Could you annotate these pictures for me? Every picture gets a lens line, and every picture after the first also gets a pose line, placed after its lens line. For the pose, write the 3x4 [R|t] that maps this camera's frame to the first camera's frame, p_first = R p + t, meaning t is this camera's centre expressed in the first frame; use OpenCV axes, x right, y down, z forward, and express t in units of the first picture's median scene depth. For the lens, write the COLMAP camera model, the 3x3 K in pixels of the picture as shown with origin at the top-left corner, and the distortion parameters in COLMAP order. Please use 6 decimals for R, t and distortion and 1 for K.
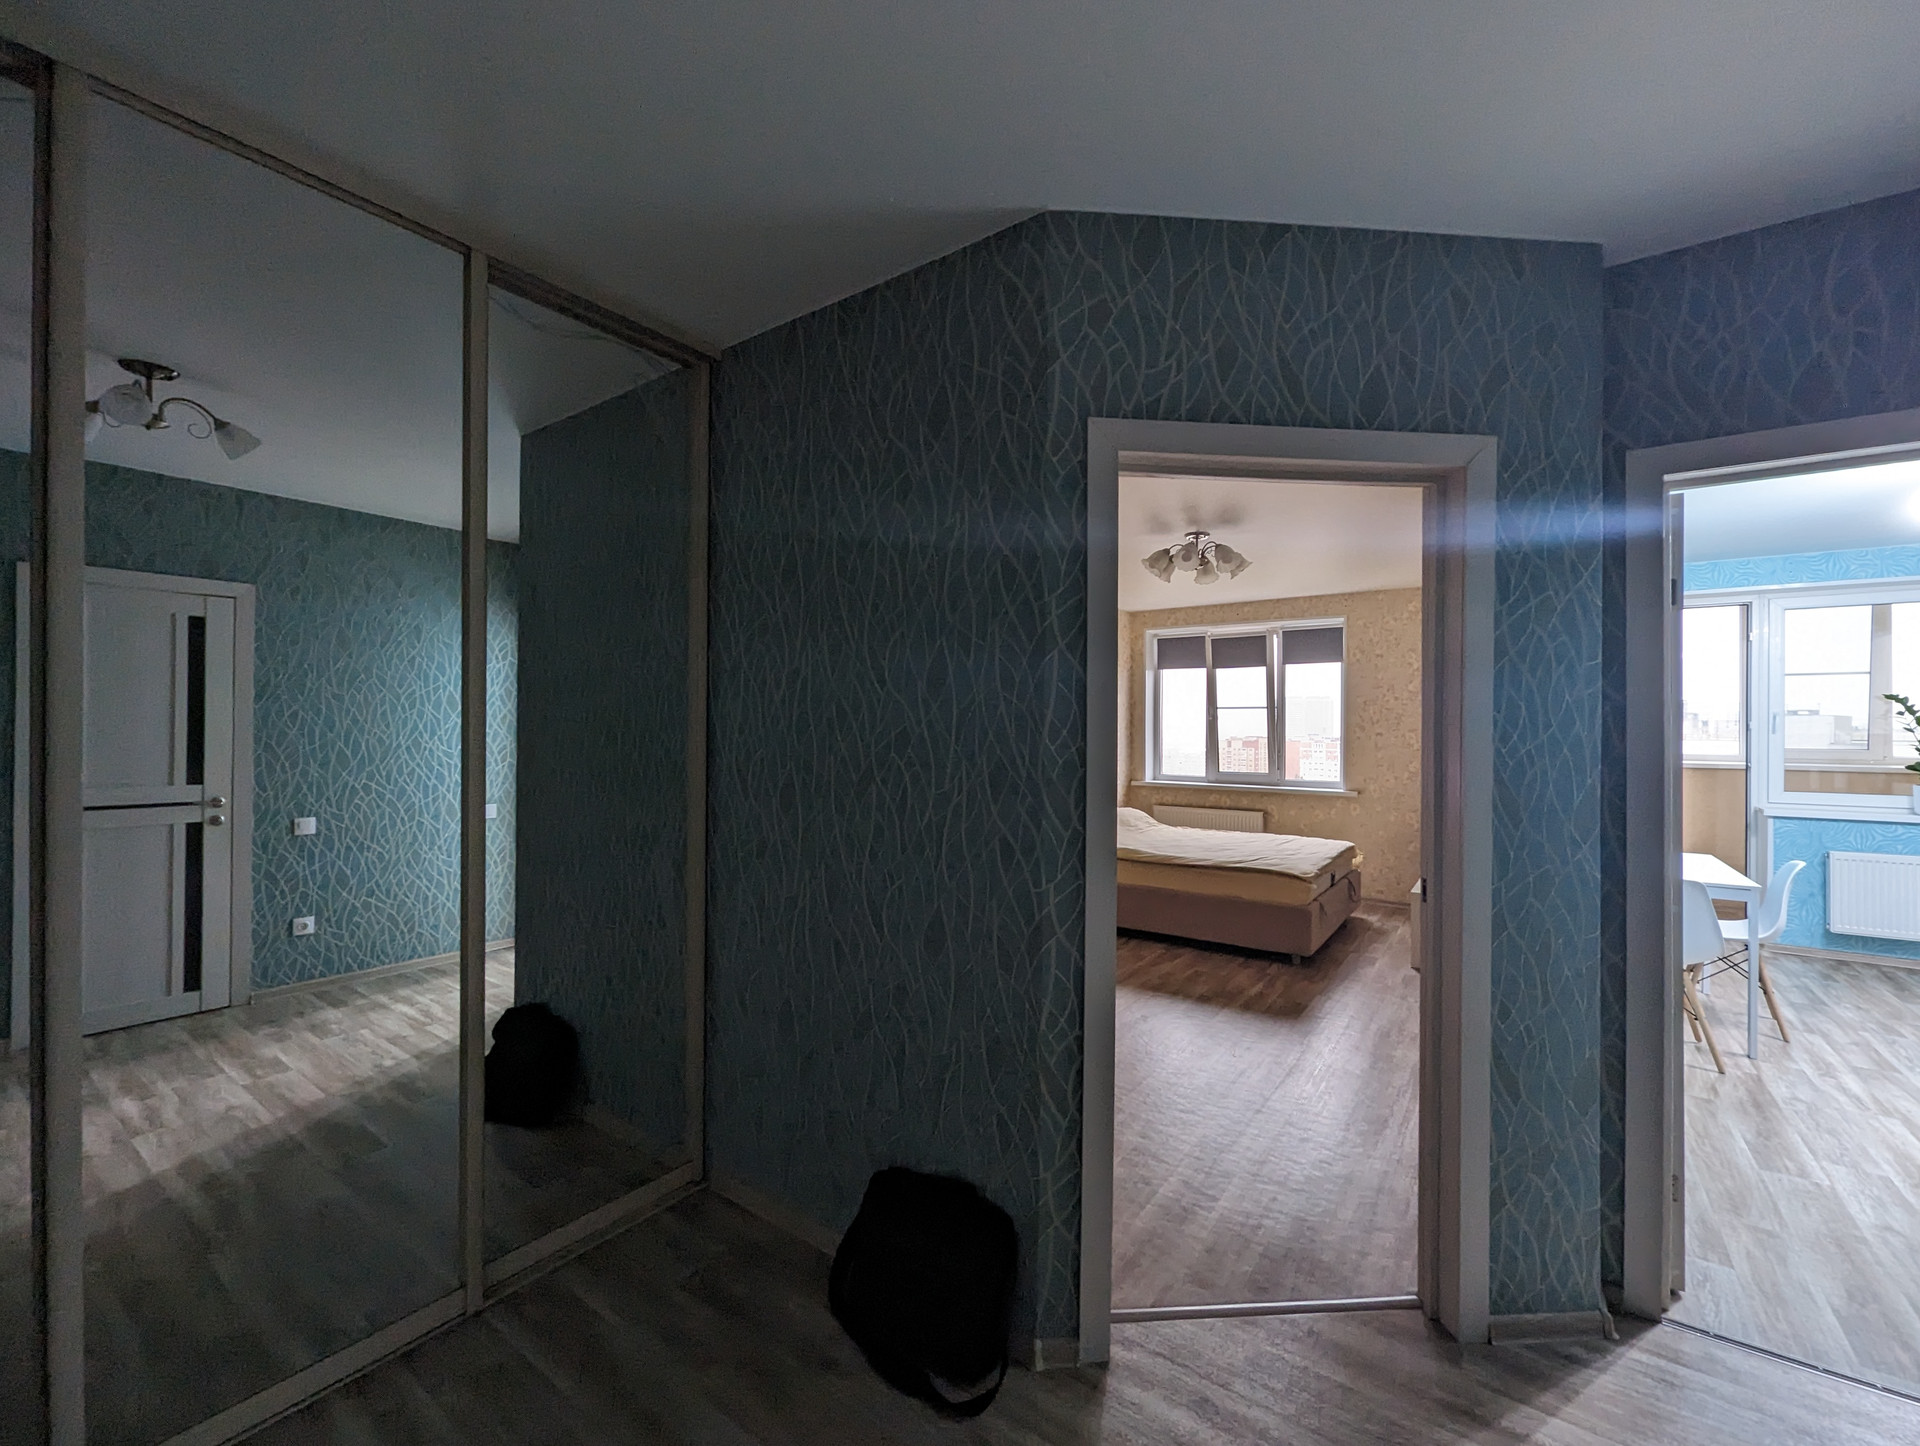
lens RADIAL K [[796.0, 0, 967.1], [0, 796.0, 726.3], [0, 0, 1]] dist [0.001580, -0.000777]
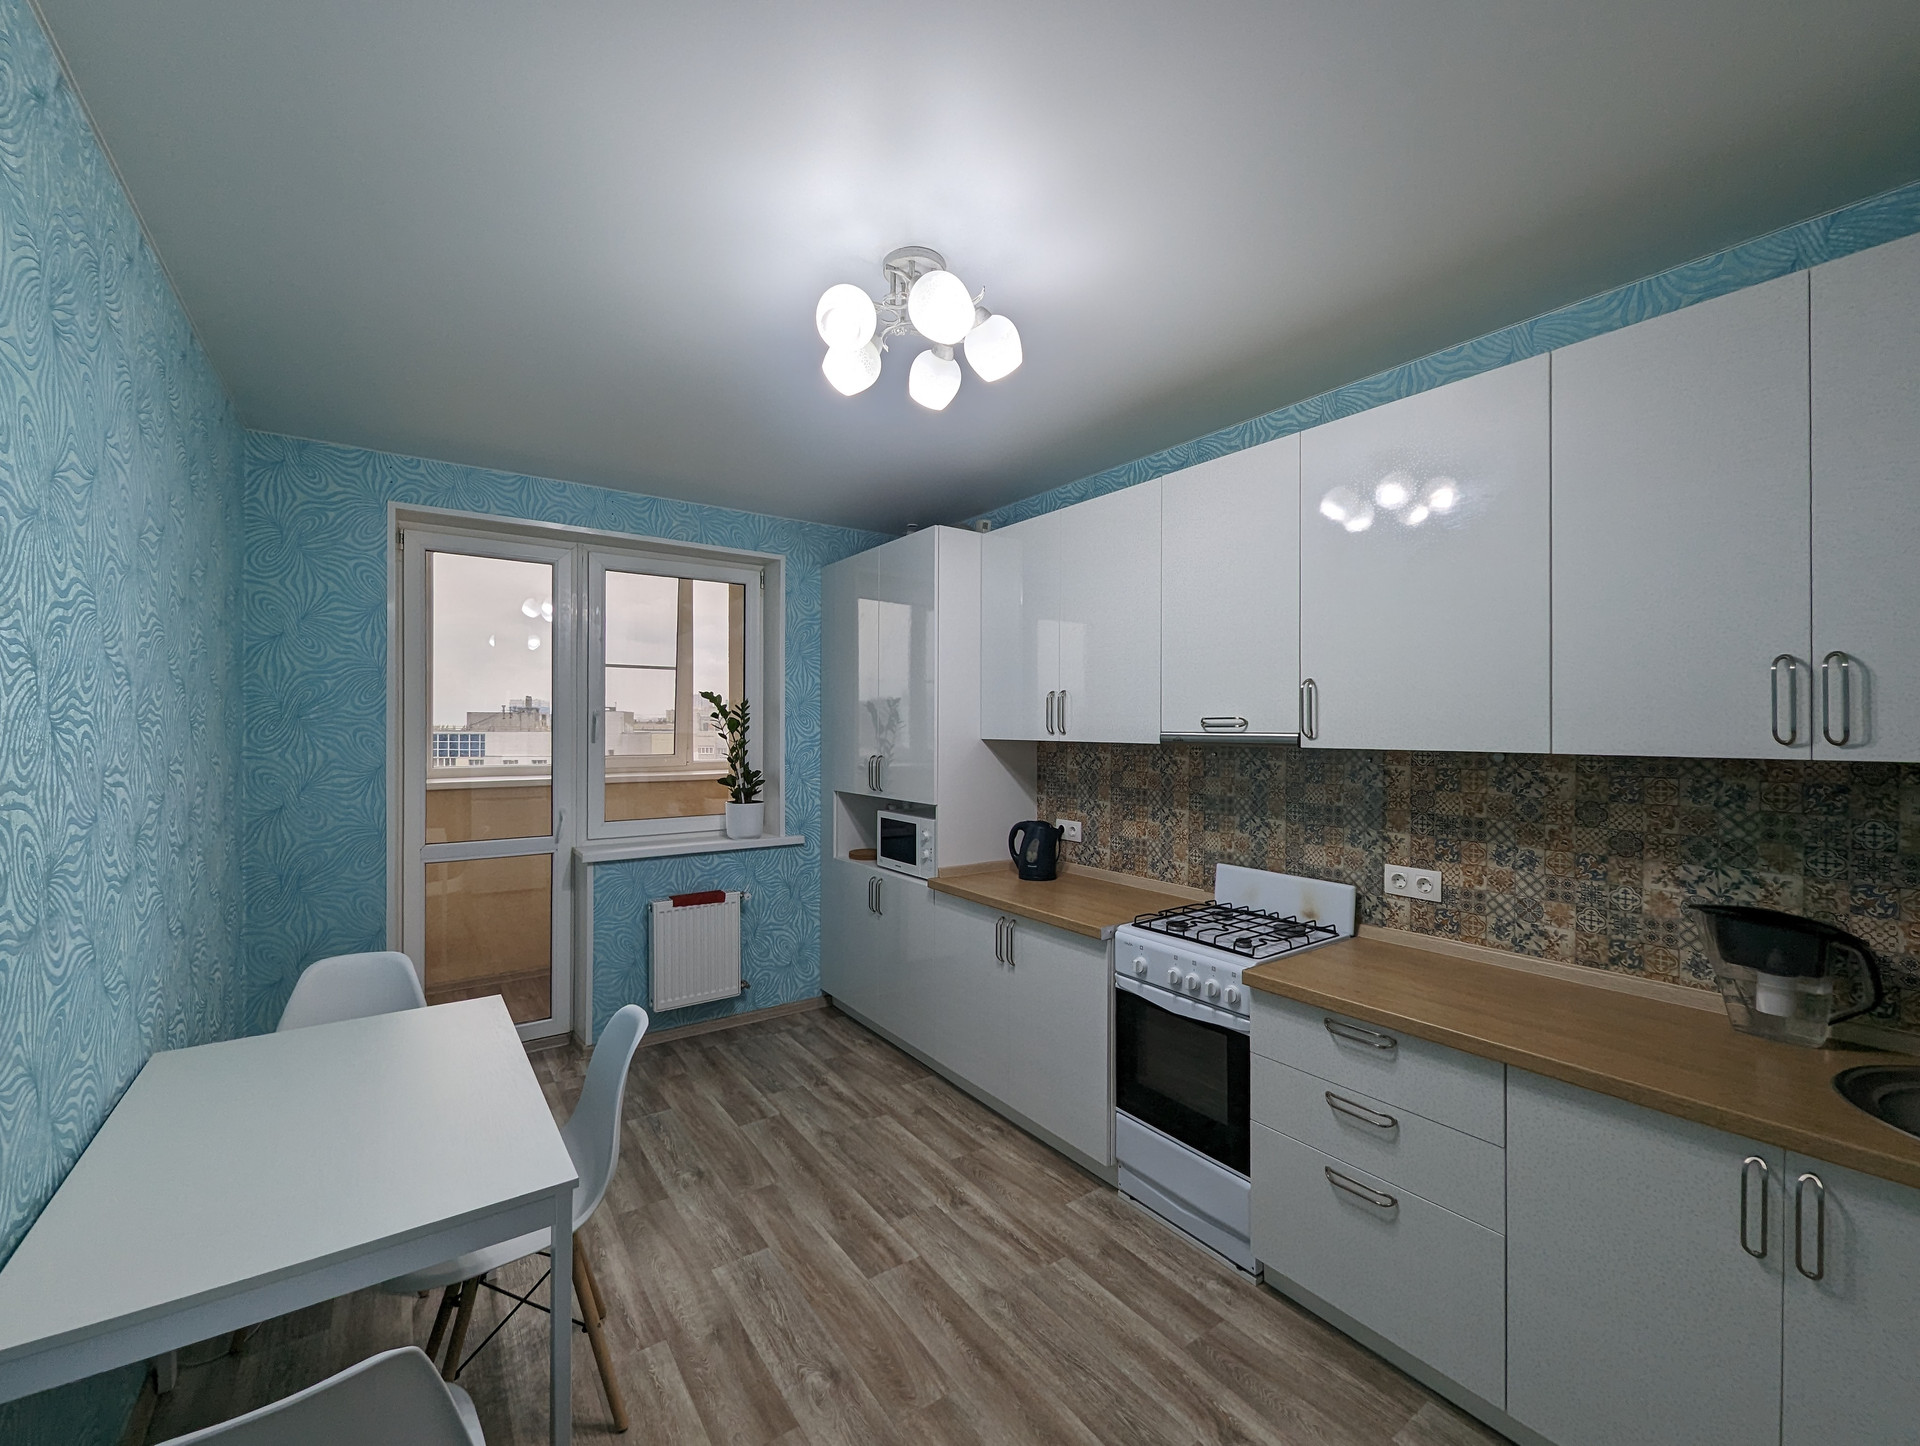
lens RADIAL K [[796.0, 0, 967.1], [0, 796.0, 726.3], [0, 0, 1]] dist [0.001580, -0.000777]
pose [[0.354460, 0.004217, 0.935062, 1.287798], [0.006009, 0.999959, -0.006787, 0.004249], [-0.935052, 0.008024, 0.354420, 1.207084]]
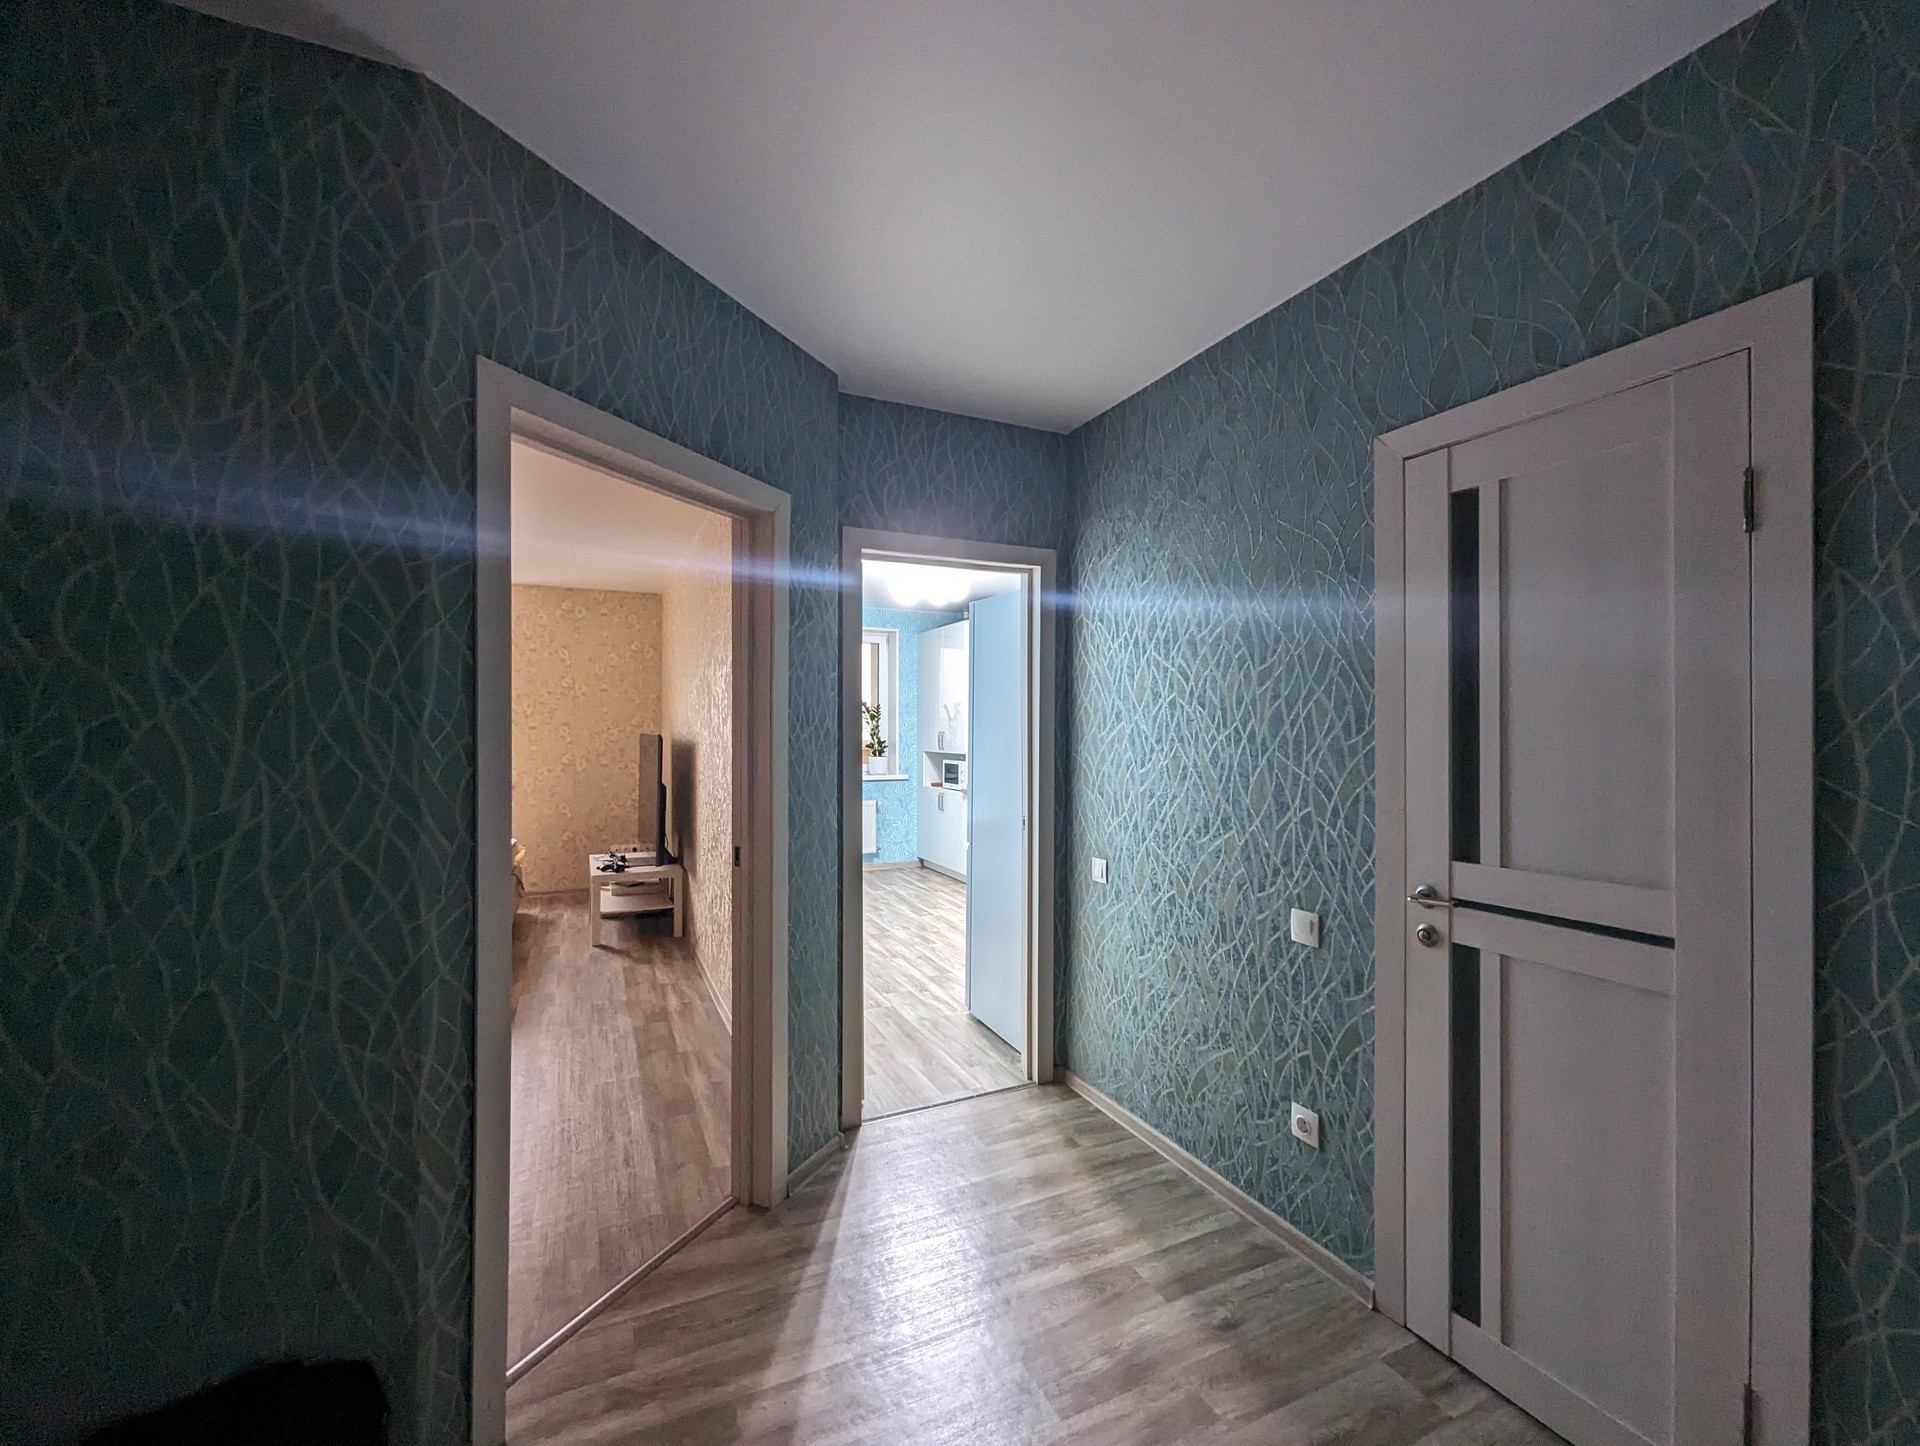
lens RADIAL K [[796.0, 0, 967.1], [0, 796.0, 726.3], [0, 0, 1]] dist [0.001580, -0.000777]
pose [[0.482312, -0.004588, 0.875988, -0.325411], [-0.002176, 0.999977, 0.006435, 0.001506], [-0.875997, -0.005009, 0.482291, 0.123841]]
